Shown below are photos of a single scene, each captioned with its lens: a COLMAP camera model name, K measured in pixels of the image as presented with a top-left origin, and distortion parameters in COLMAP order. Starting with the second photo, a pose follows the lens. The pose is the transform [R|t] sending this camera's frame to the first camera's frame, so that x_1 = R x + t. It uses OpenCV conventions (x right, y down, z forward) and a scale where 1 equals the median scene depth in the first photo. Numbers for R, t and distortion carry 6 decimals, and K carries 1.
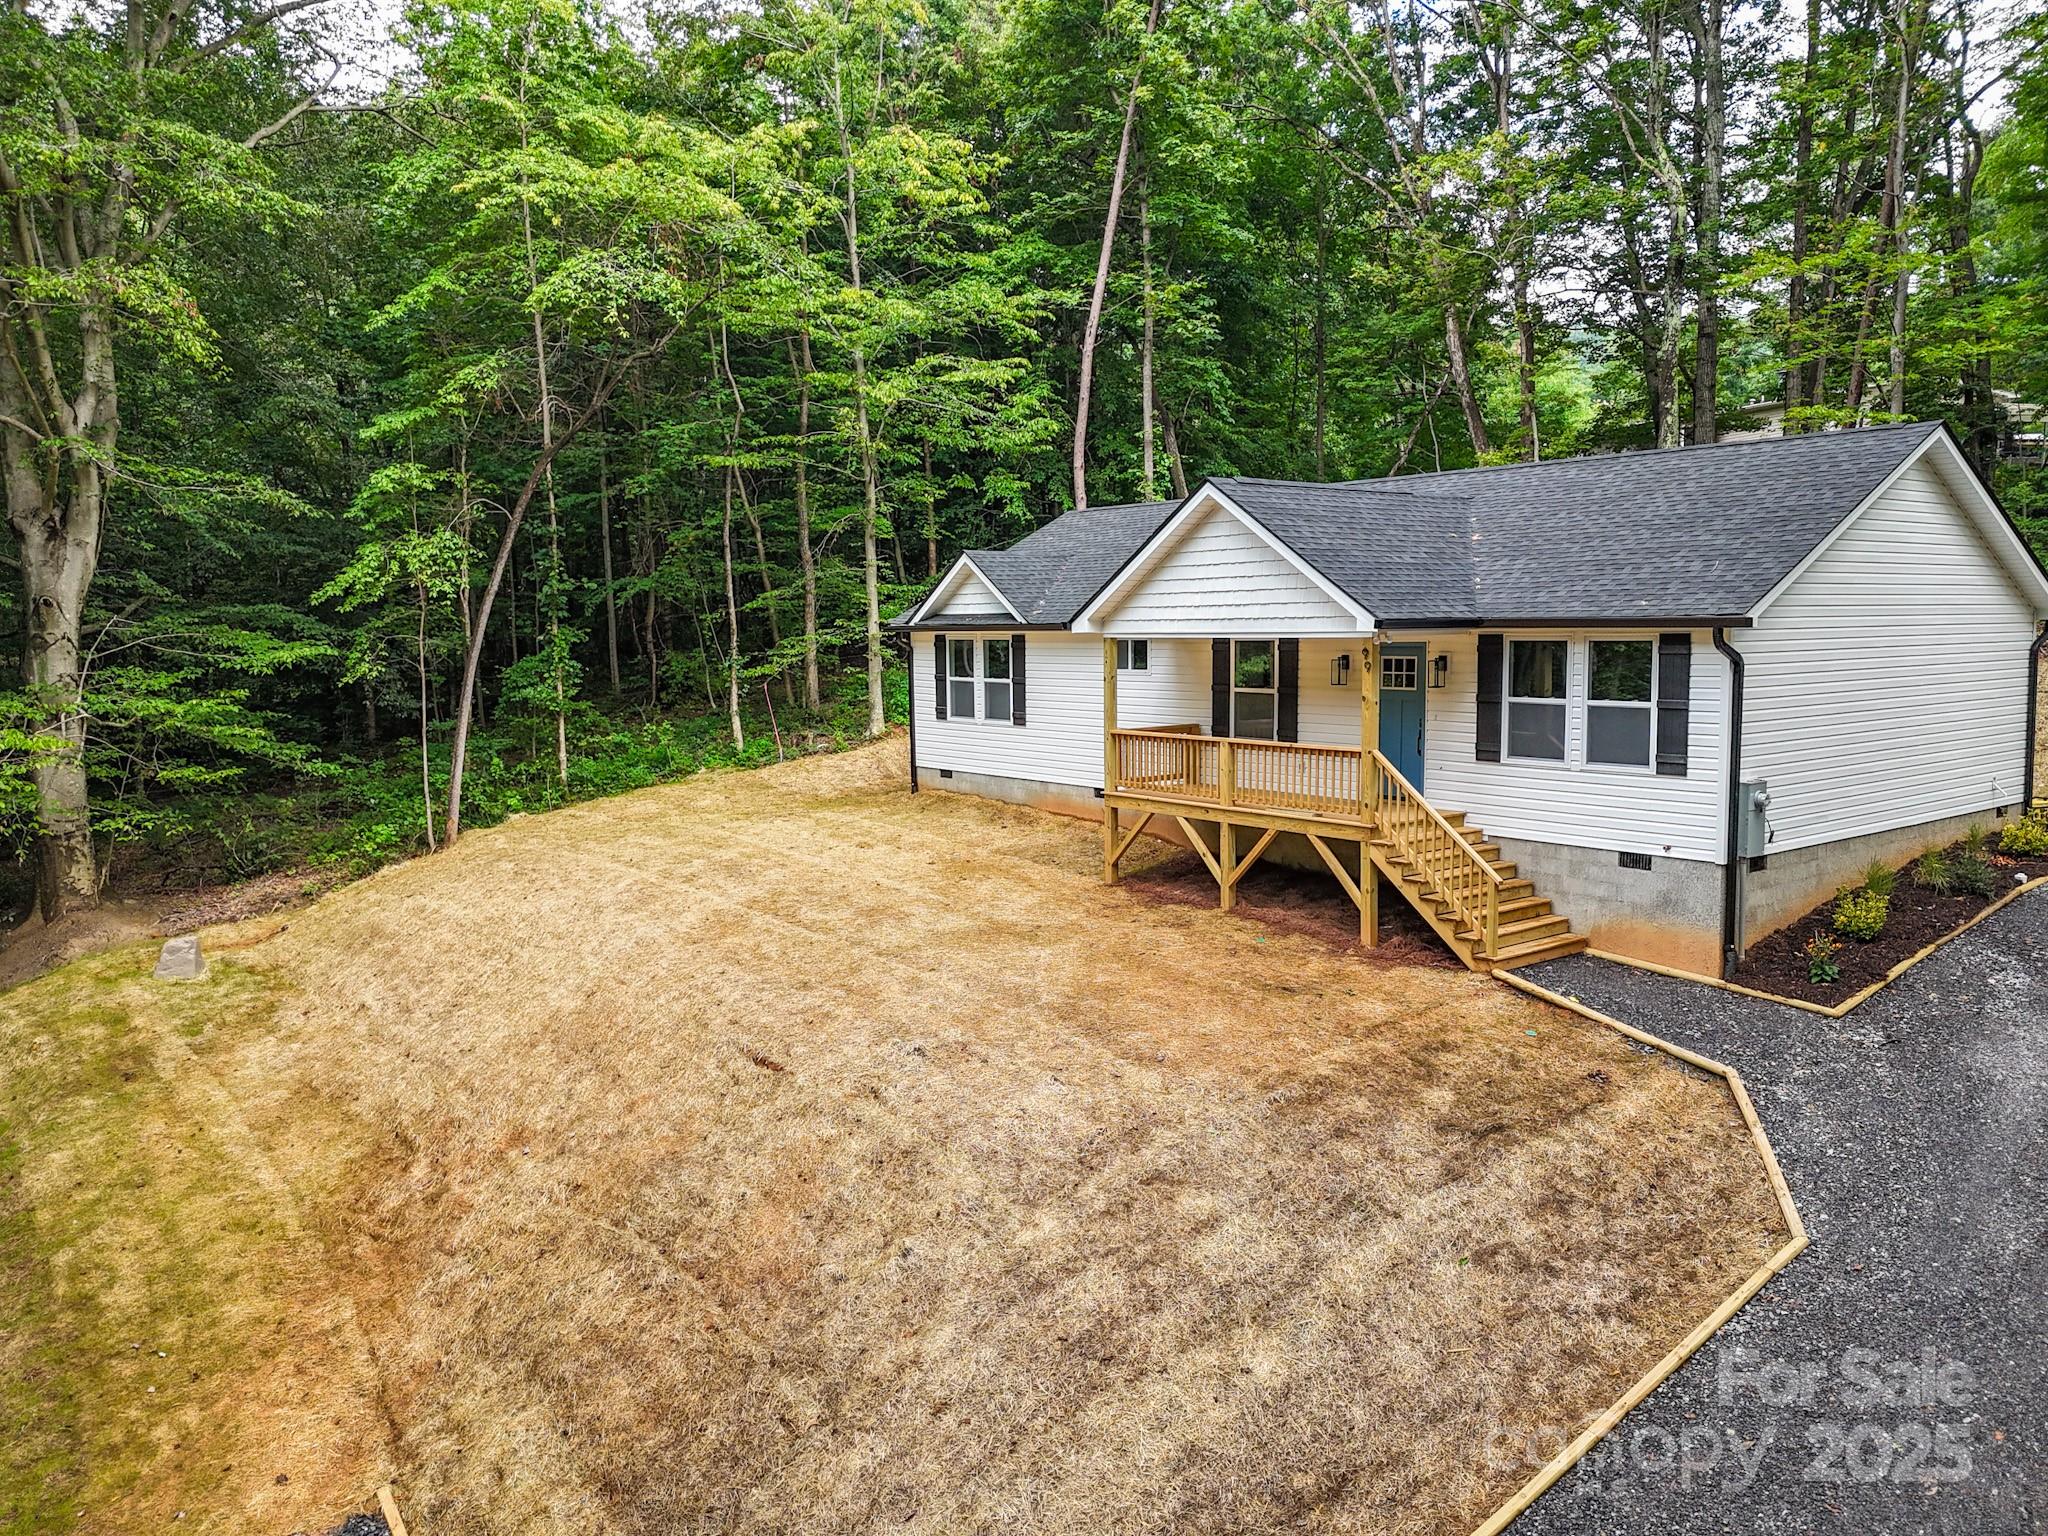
lens RADIAL K [[1506.1, 0, 1026.1], [0, 1506.1, 766.9], [0, 0, 1]] dist [0.079902, -0.075500]
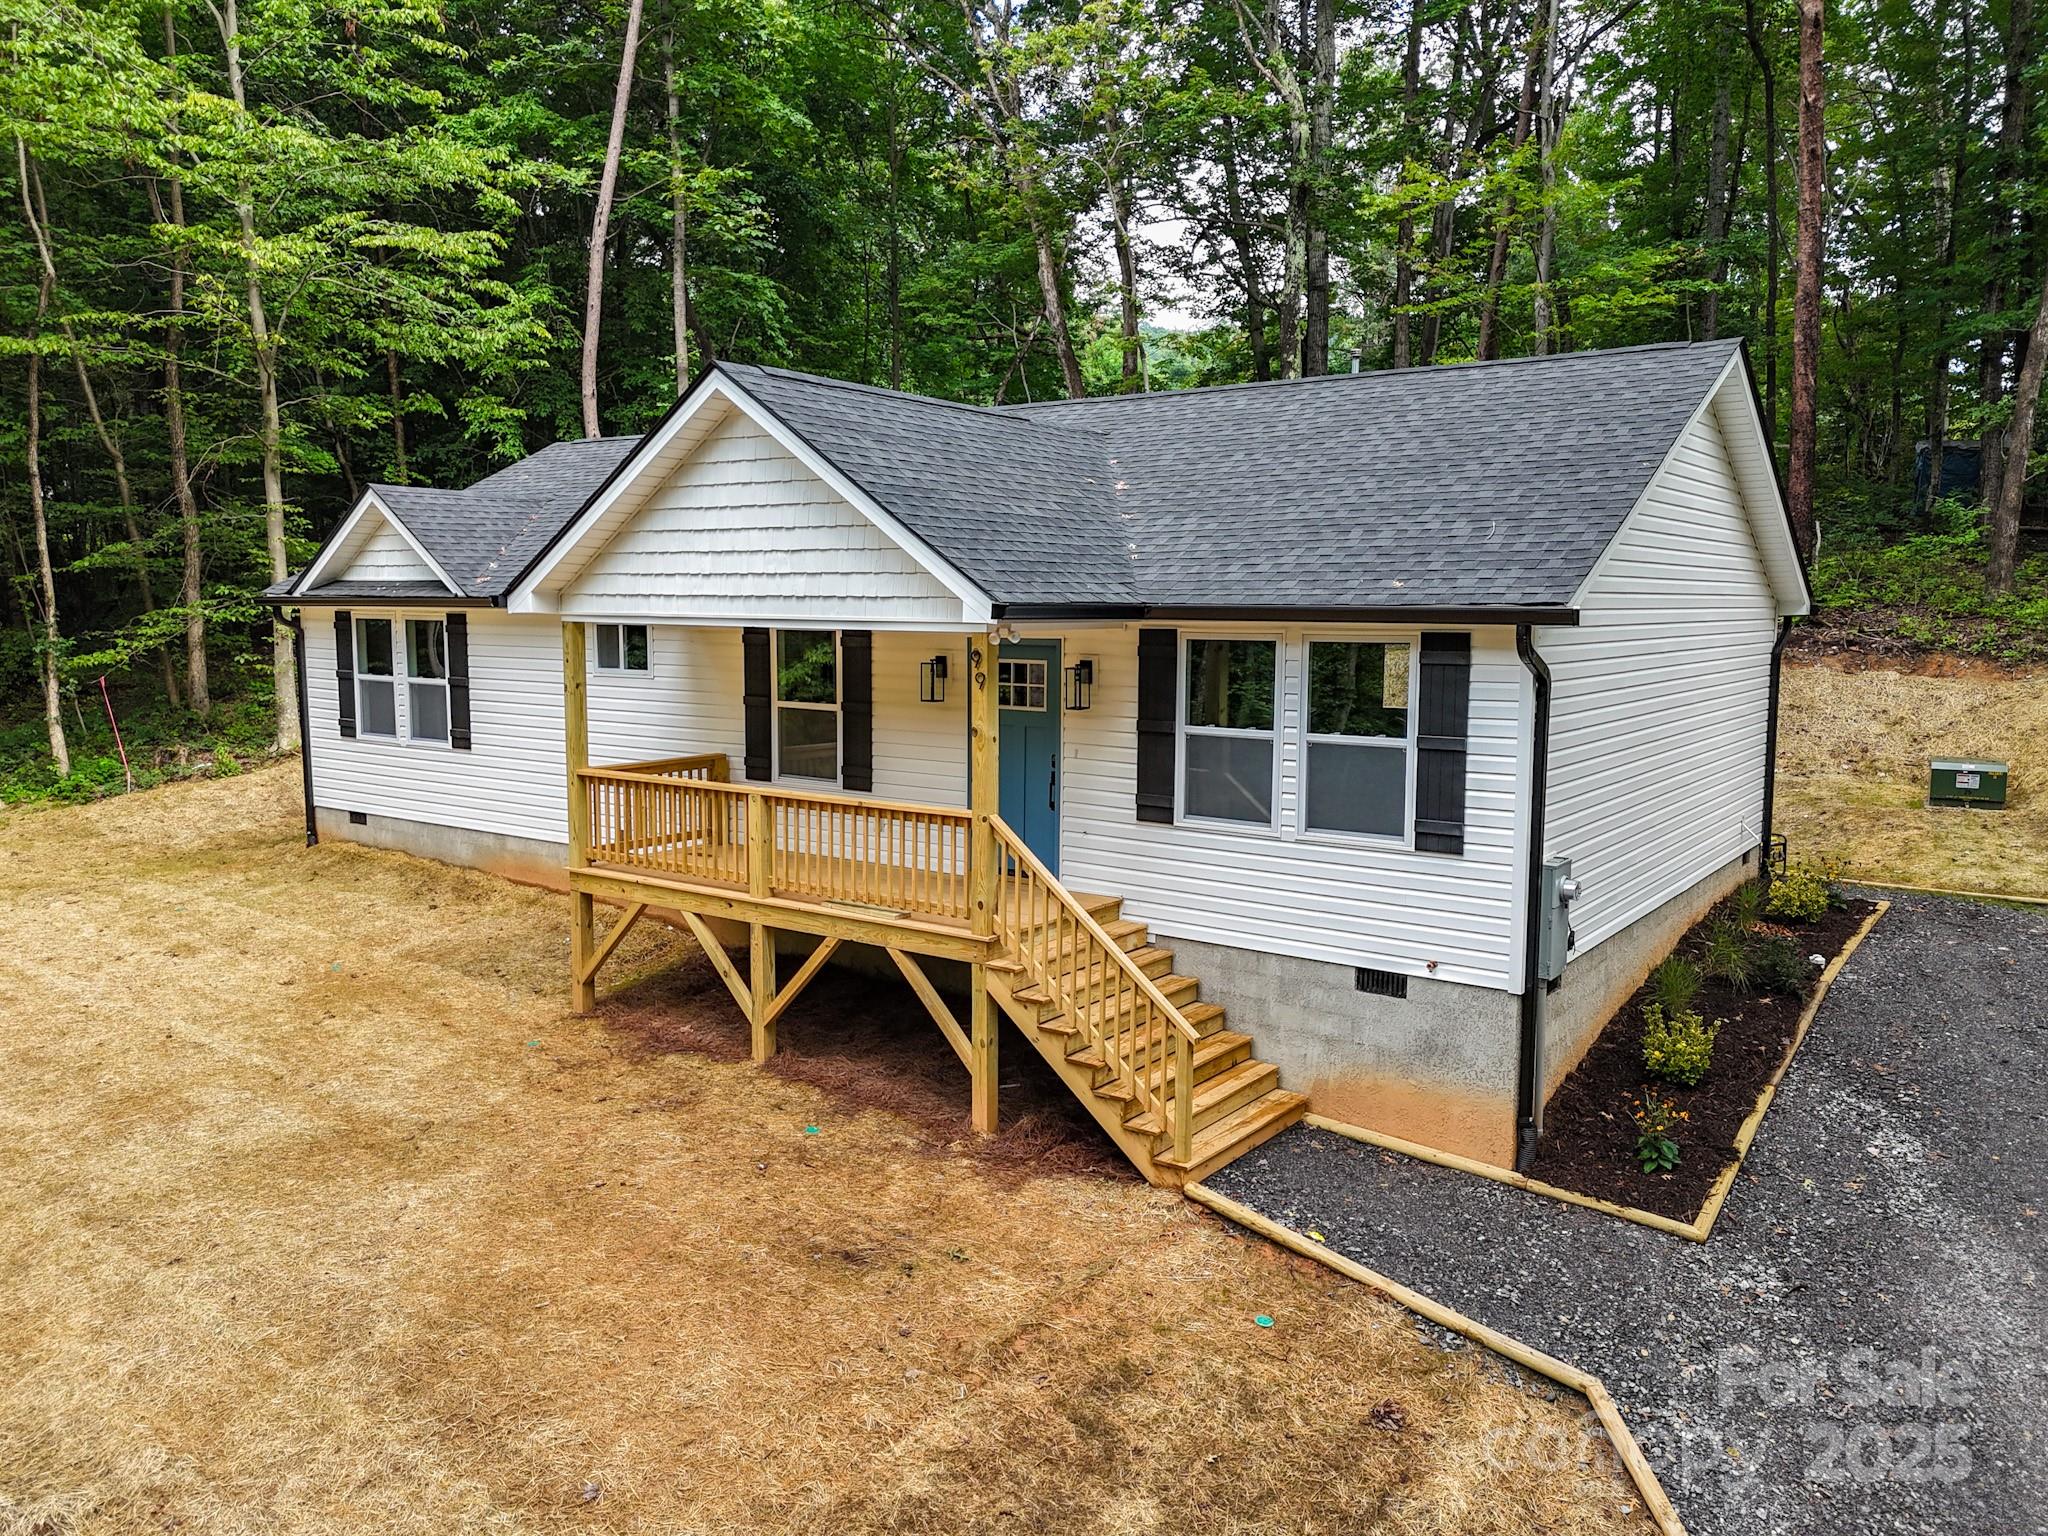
lens RADIAL K [[1506.1, 0, 1026.1], [0, 1506.1, 766.9], [0, 0, 1]] dist [0.079902, -0.075500]
pose [[0.962585, -0.014400, 0.270596, 0.074974], [0.010468, 0.999818, 0.015969, -0.038774], [-0.270777, -0.012539, 0.962560, 0.388546]]
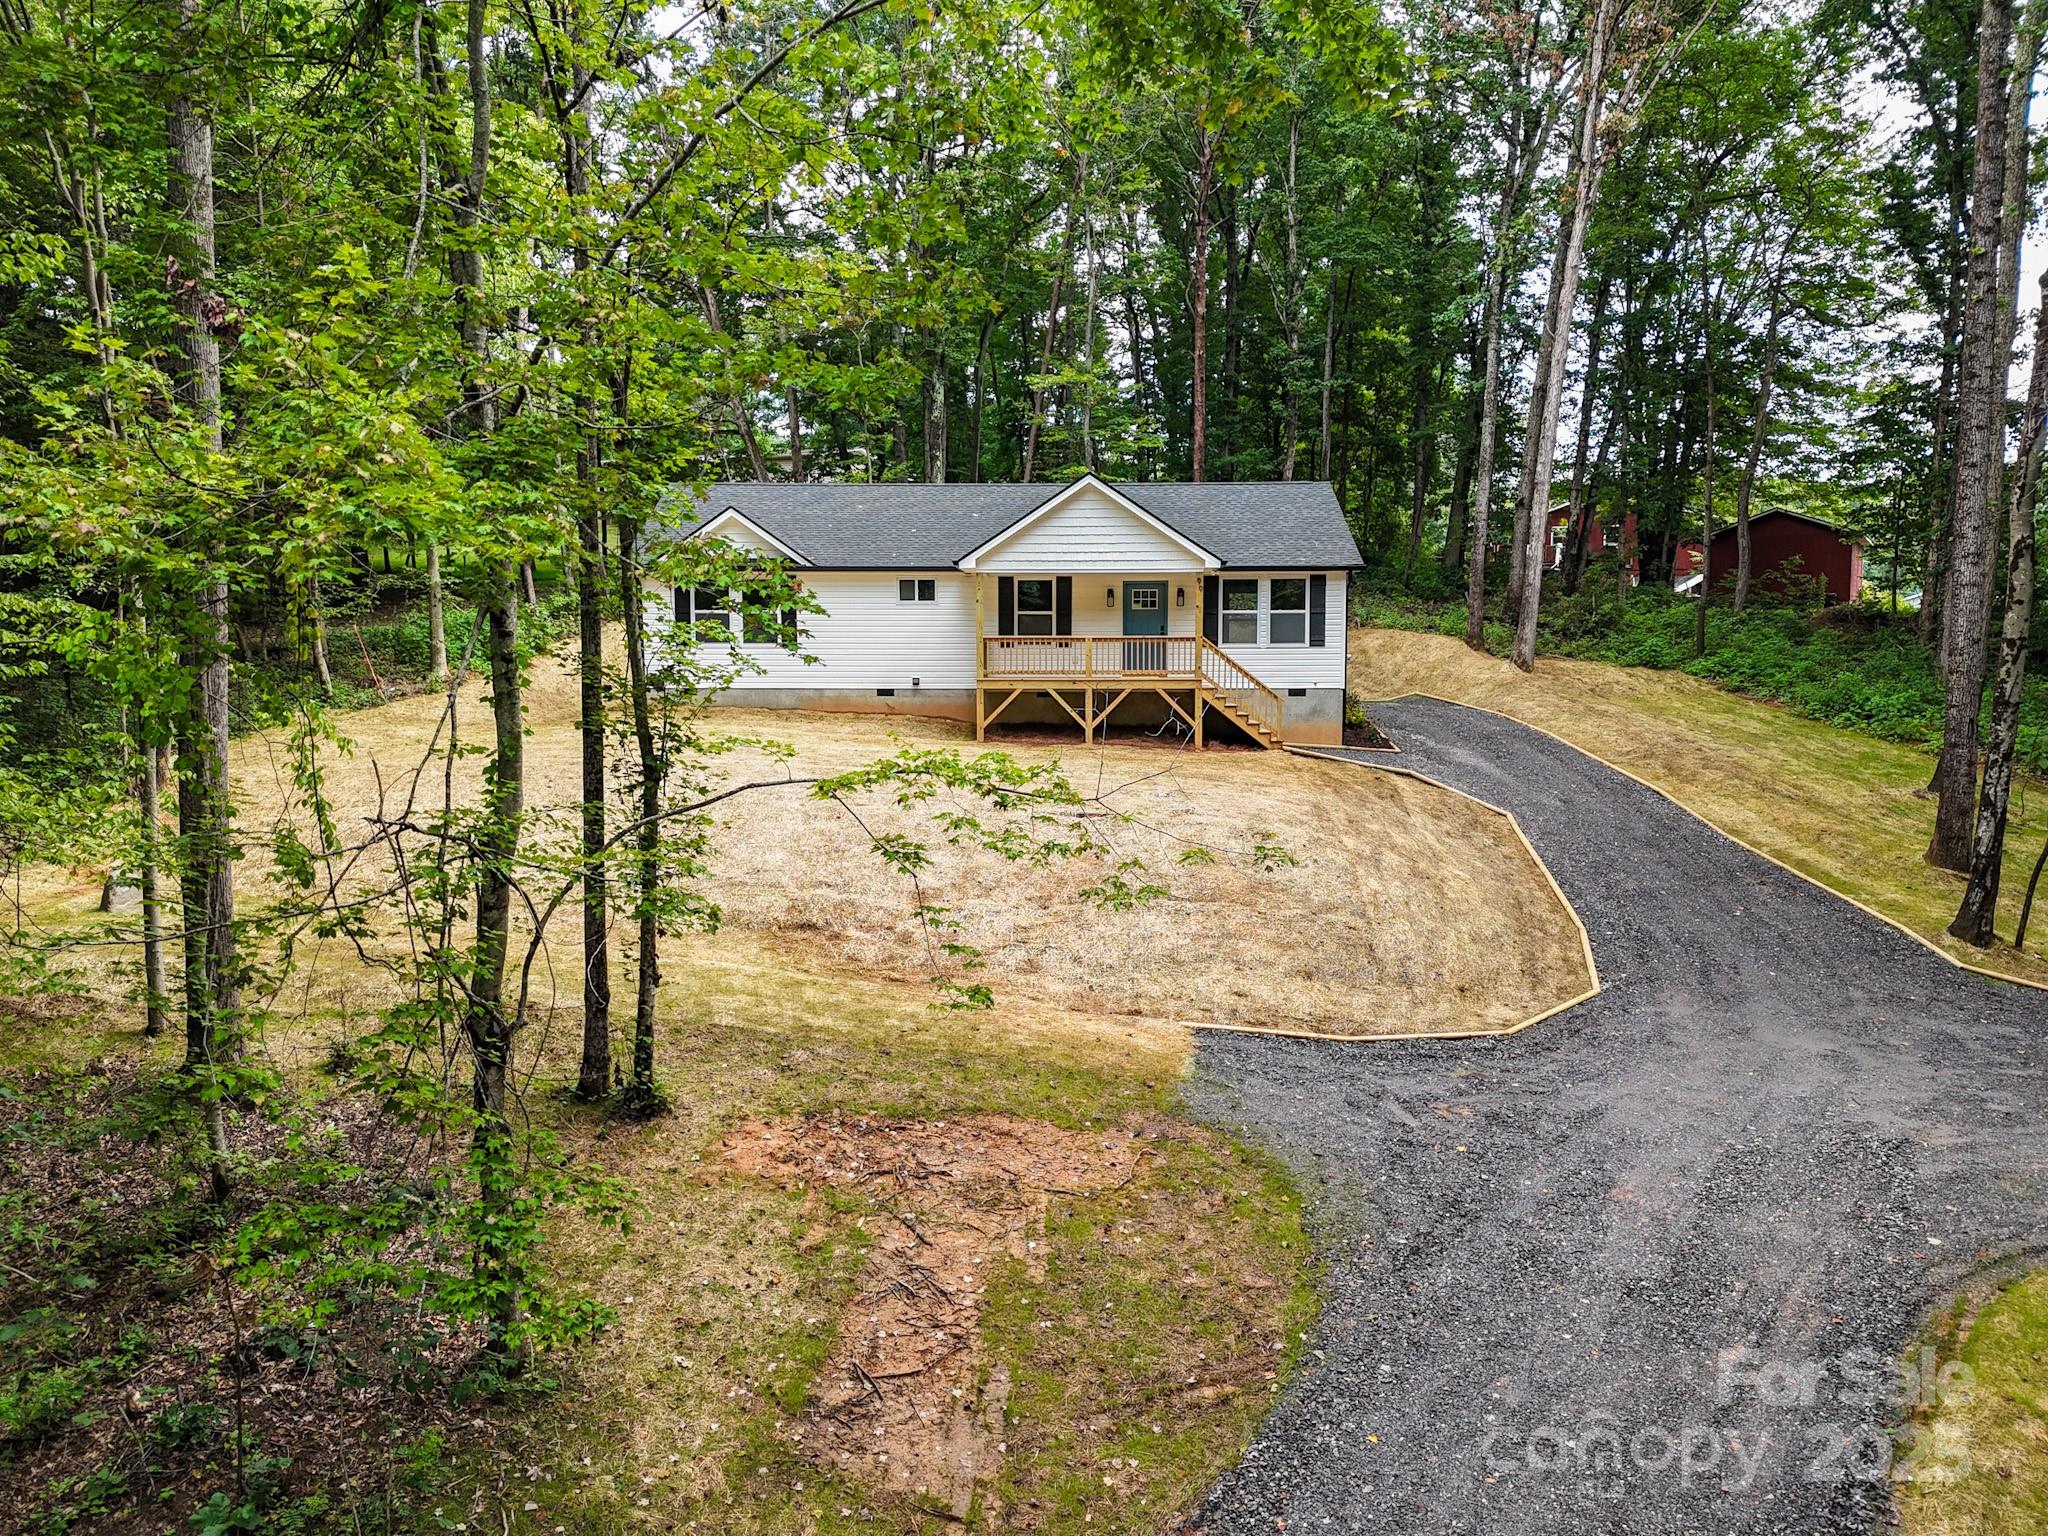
lens RADIAL K [[1506.1, 0, 1026.1], [0, 1506.1, 766.9], [0, 0, 1]] dist [0.079902, -0.075500]
pose [[0.638017, -0.048290, 0.768506, -1.208612], [0.067509, 0.997697, 0.006646, 0.110940], [-0.767057, 0.047641, 0.639808, 0.032133]]
